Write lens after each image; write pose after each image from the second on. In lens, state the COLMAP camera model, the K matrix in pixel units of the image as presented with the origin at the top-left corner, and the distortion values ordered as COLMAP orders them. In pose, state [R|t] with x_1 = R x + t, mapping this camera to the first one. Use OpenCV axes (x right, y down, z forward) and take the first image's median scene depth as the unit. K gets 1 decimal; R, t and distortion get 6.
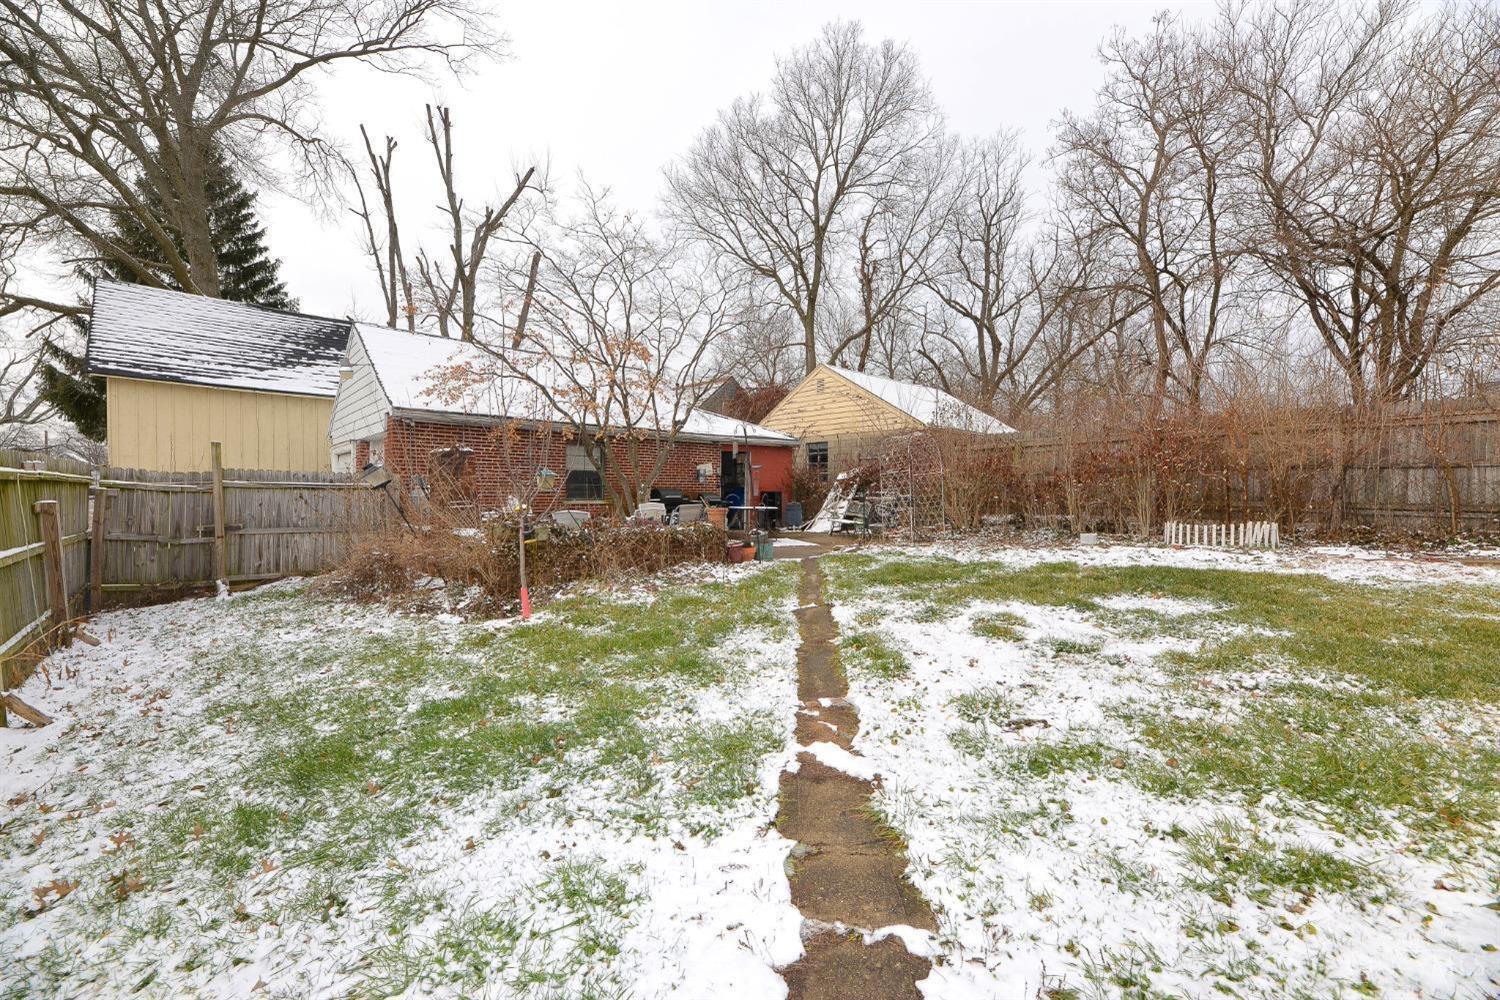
lens RADIAL K [[597.4, 0, 750.0], [0, 597.4, 500.0], [0, 0, 1]] dist [-0.000906, -0.000252]
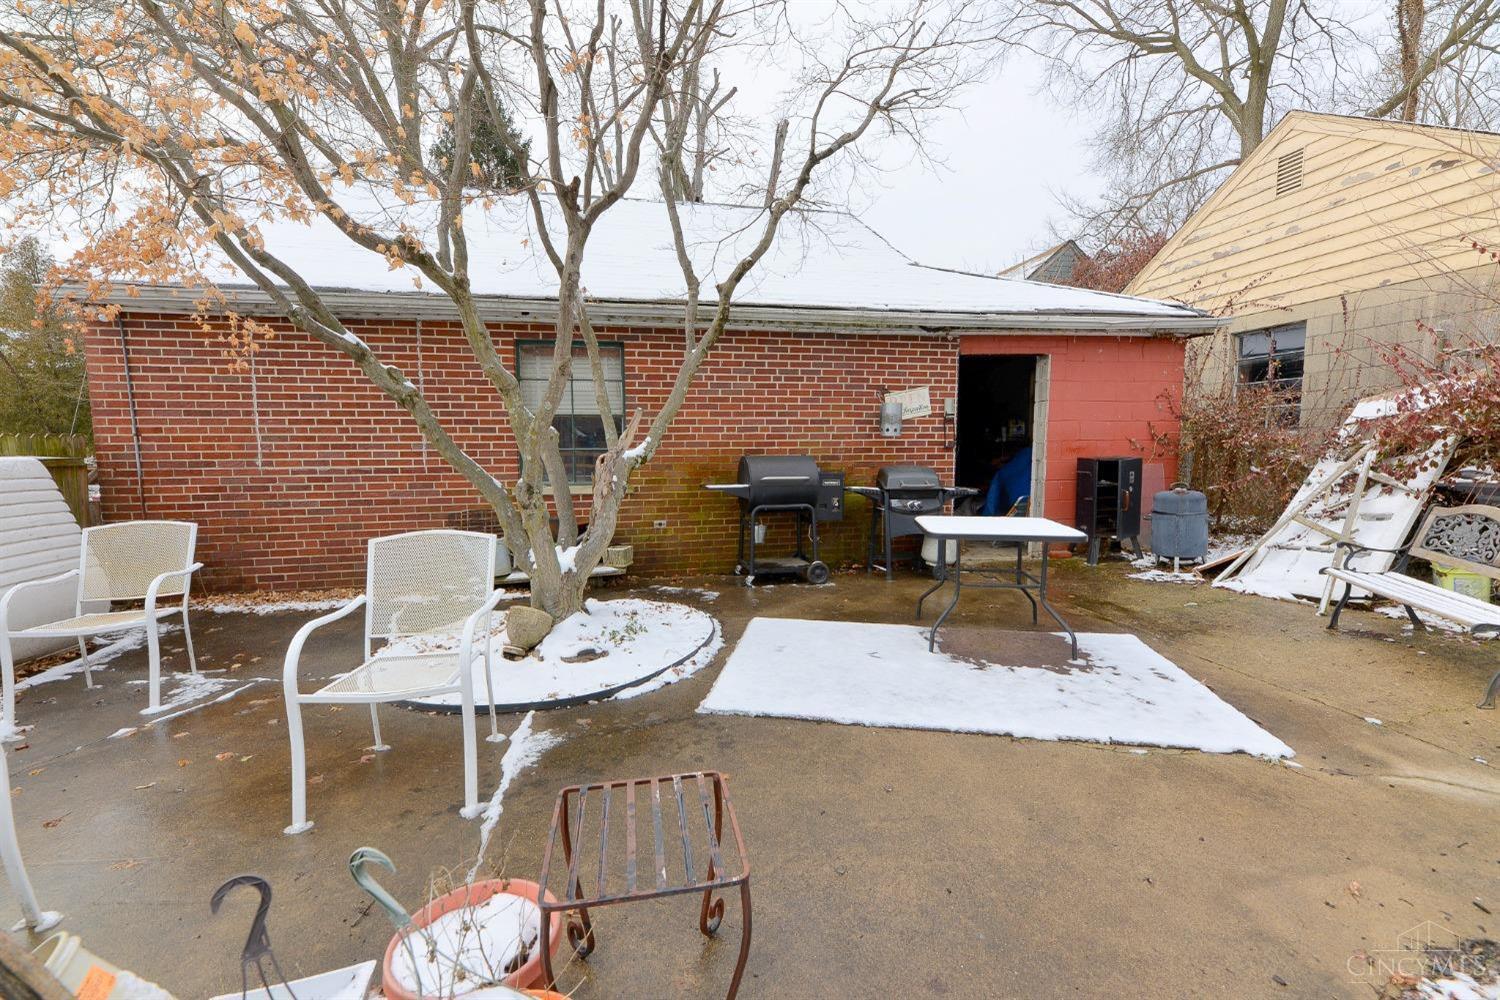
lens RADIAL K [[657.5, 0, 750.0], [0, 657.5, 500.0], [0, 0, 1]] dist [-0.000514, -0.000235]
pose [[0.858516, 0.027781, -0.512034, 0.044470], [0.005880, 0.997932, 0.064003, -0.014156], [0.512753, -0.057958, 0.856578, 0.454719]]
